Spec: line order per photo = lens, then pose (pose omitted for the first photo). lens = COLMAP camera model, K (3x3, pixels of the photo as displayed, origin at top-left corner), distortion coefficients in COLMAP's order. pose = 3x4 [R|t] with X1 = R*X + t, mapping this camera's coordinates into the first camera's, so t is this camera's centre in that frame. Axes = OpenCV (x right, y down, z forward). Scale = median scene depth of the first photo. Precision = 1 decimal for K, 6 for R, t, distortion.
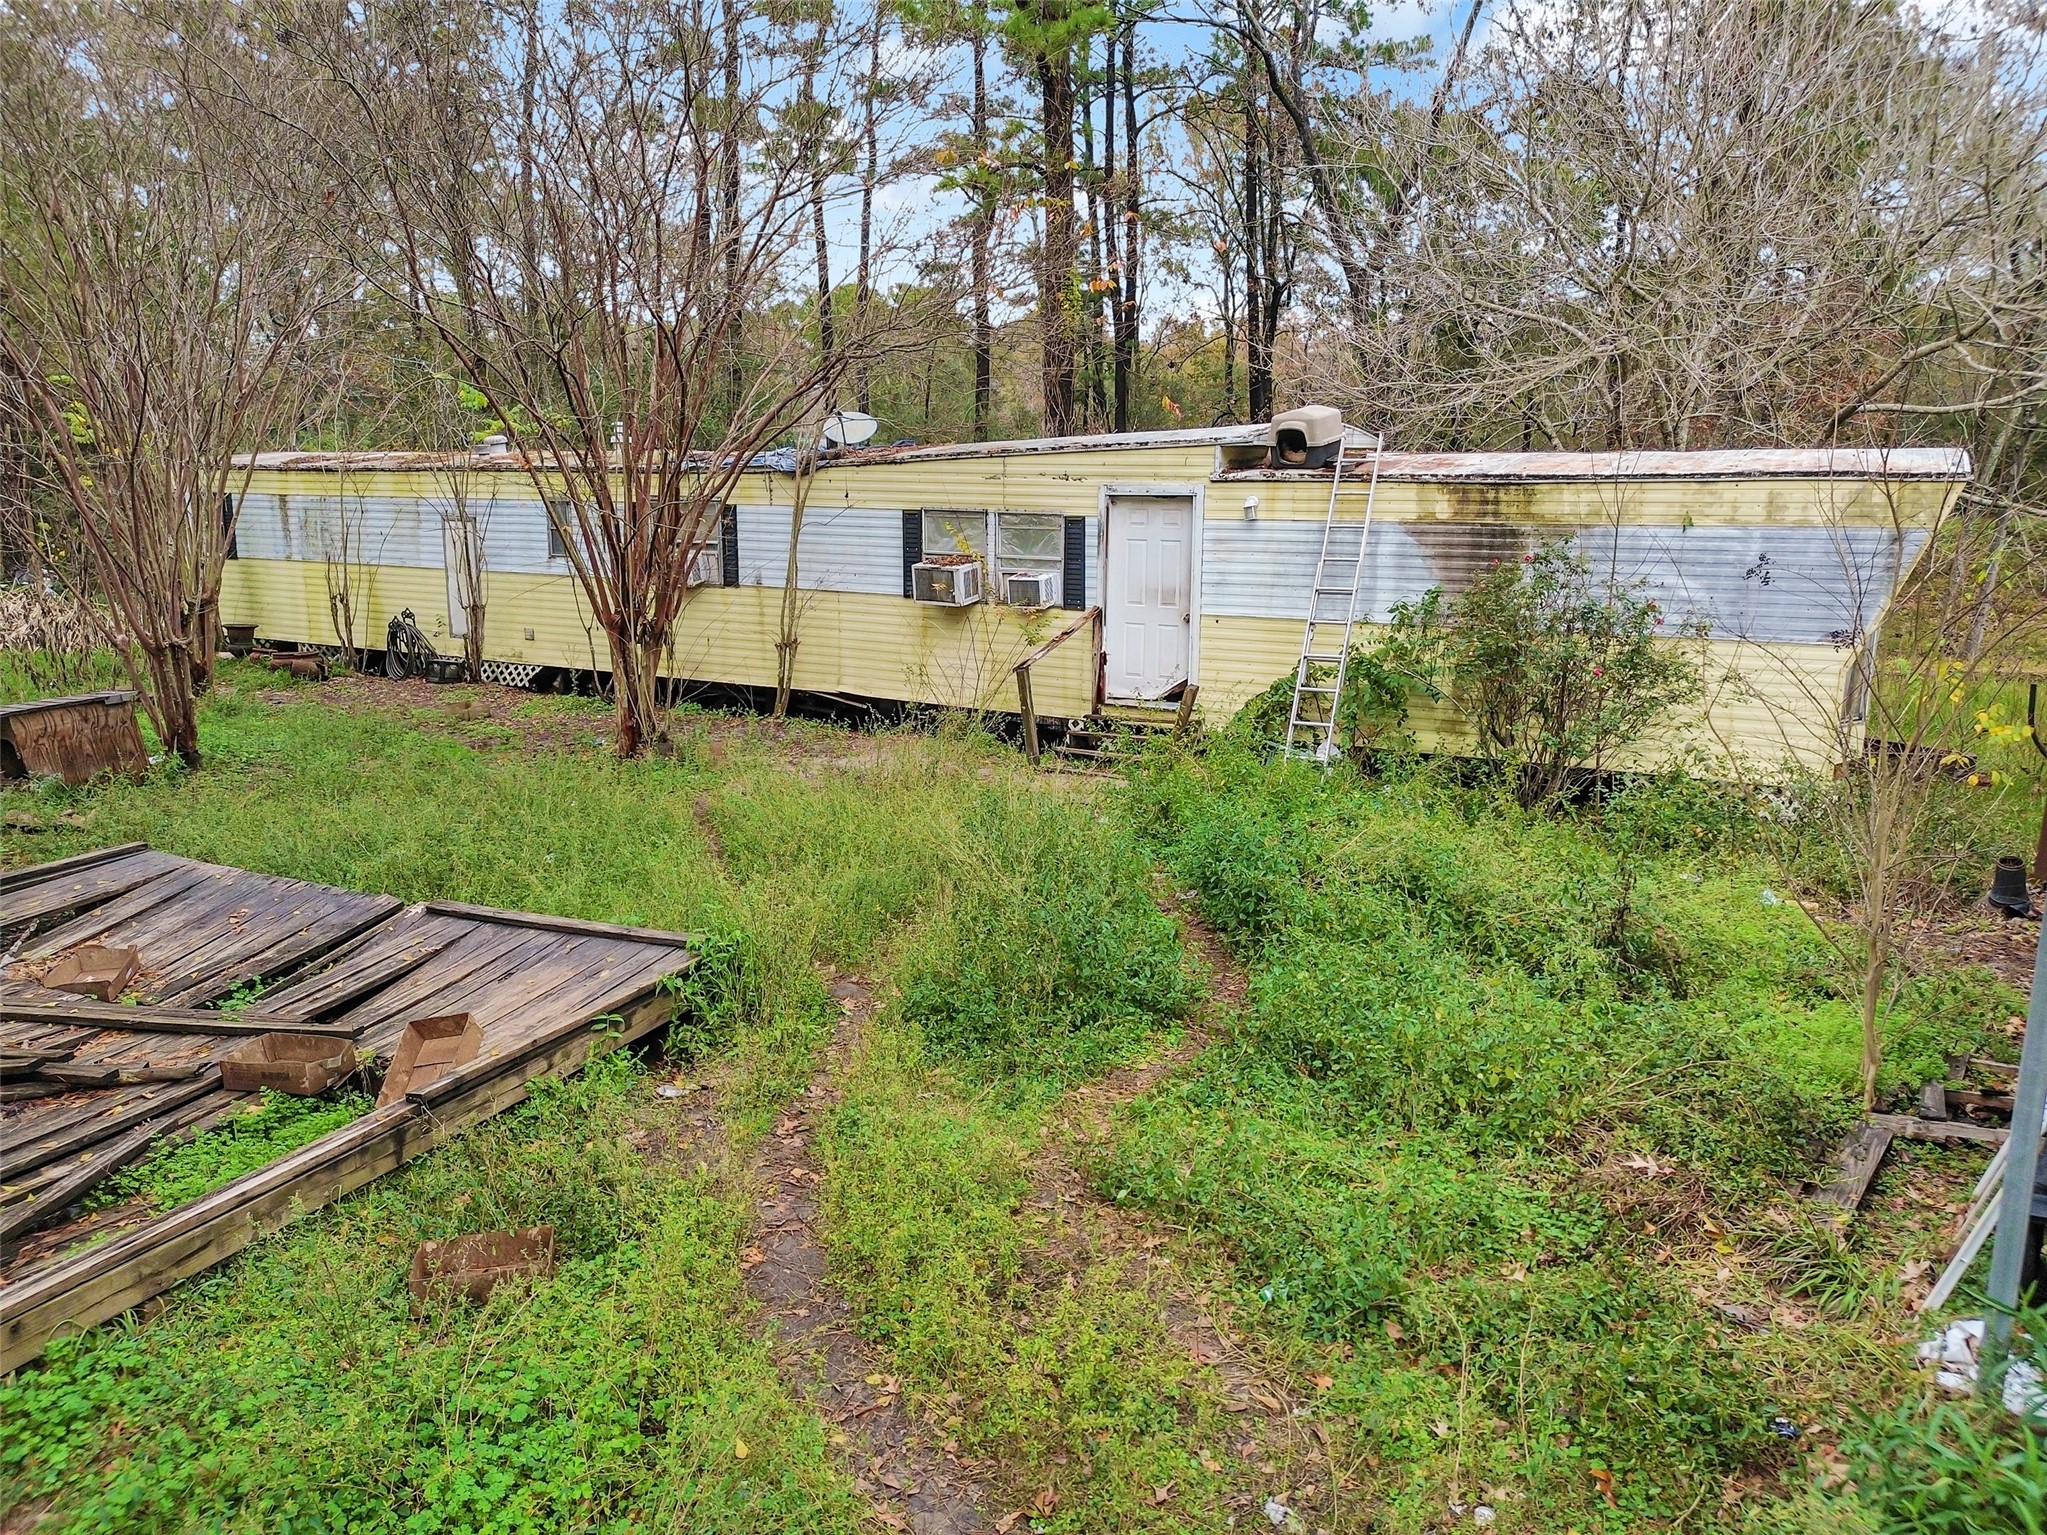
lens RADIAL K [[1402.5, 0, 1023.5], [0, 1402.5, 767.5], [0, 0, 1]] dist [-0.000279, -0.006831]
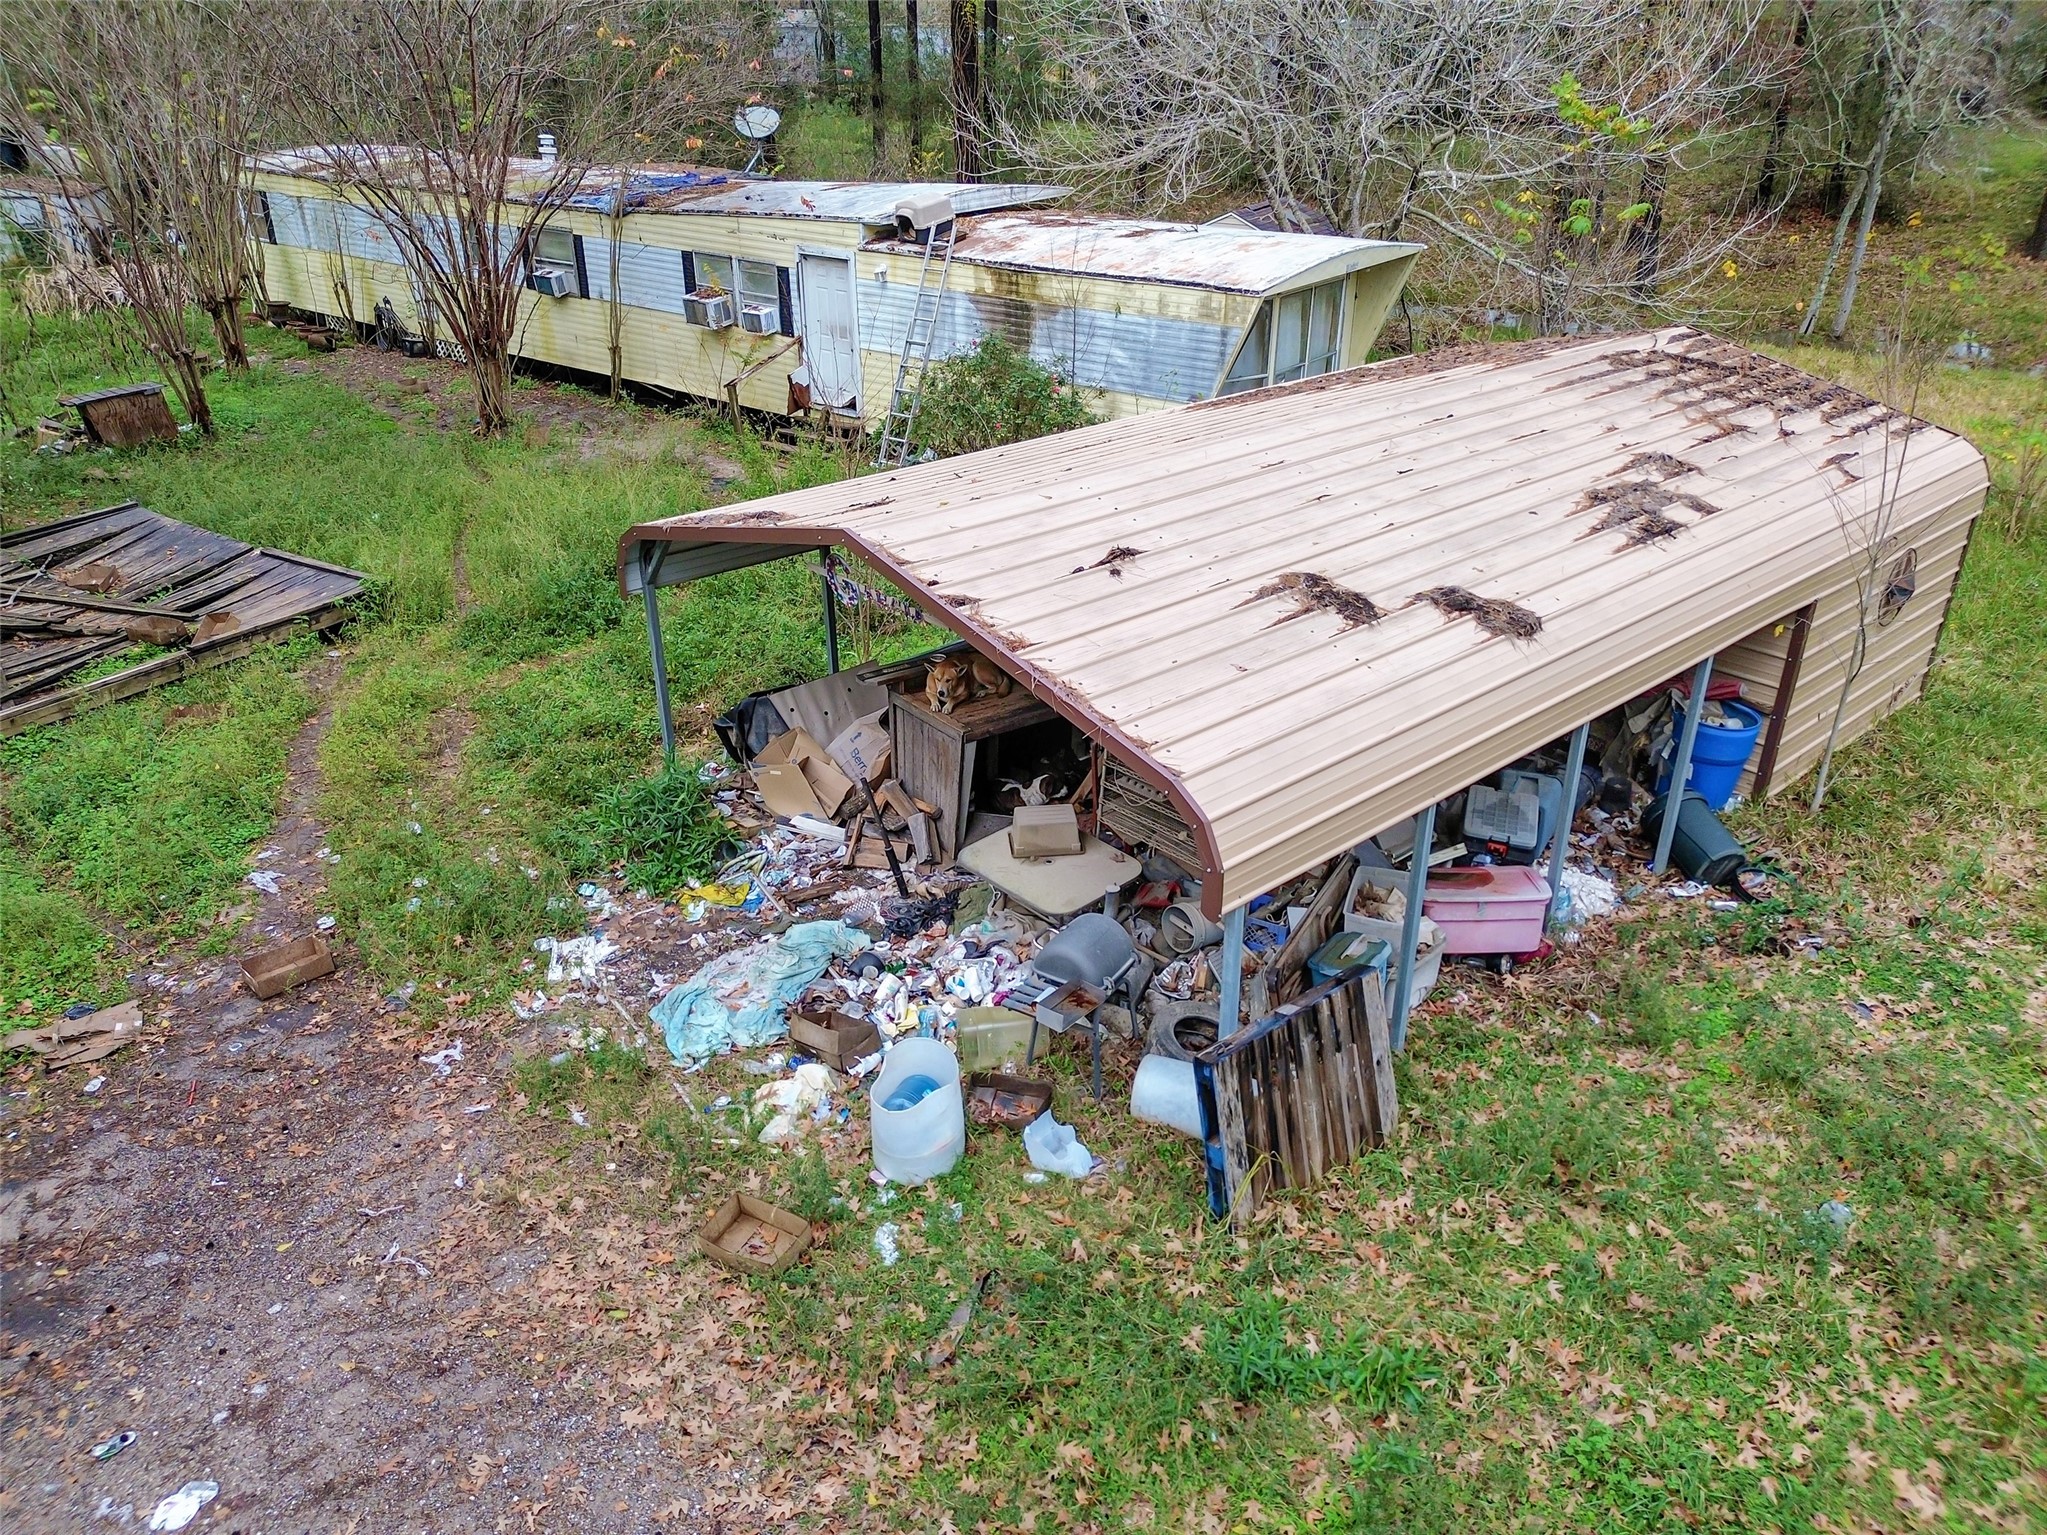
lens RADIAL K [[1402.5, 0, 1023.5], [0, 1402.5, 767.5], [0, 0, 1]] dist [-0.000279, -0.006831]
pose [[0.989053, 0.071657, -0.128997, 0.840480], [-0.032240, 0.957996, 0.284965, -0.188671], [0.143998, -0.277686, 0.949818, -0.708463]]
